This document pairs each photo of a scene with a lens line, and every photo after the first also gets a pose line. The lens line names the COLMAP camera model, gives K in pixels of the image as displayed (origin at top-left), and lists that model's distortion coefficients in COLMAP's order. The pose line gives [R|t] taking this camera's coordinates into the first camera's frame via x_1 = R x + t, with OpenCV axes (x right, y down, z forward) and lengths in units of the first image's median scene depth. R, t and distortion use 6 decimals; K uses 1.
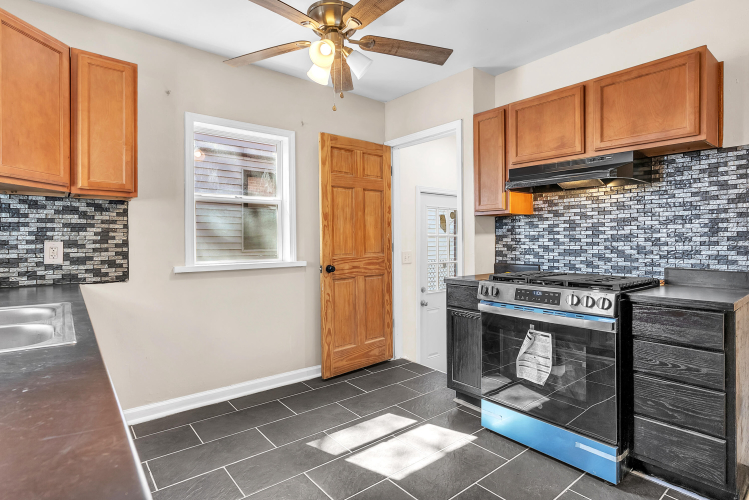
lens RADIAL K [[385.8, 0, 374.8], [0, 385.8, 243.9], [0, 0, 1]] dist [-0.002204, -0.000024]
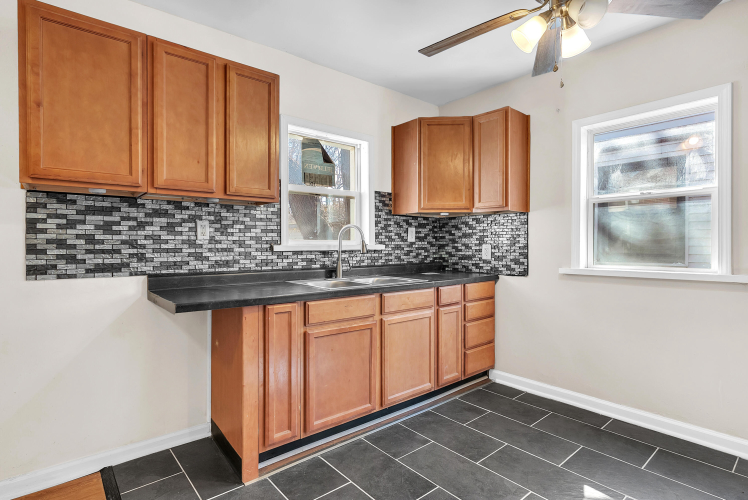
lens RADIAL K [[385.3, 0, 374.5], [0, 385.3, 249.0], [0, 0, 1]] dist [-0.002204, -0.000024]
pose [[0.027850, 0.015491, -0.999492, 0.606041], [-0.006282, 0.999863, 0.015322, -0.008452], [0.999592, 0.005852, 0.027943, 0.480339]]
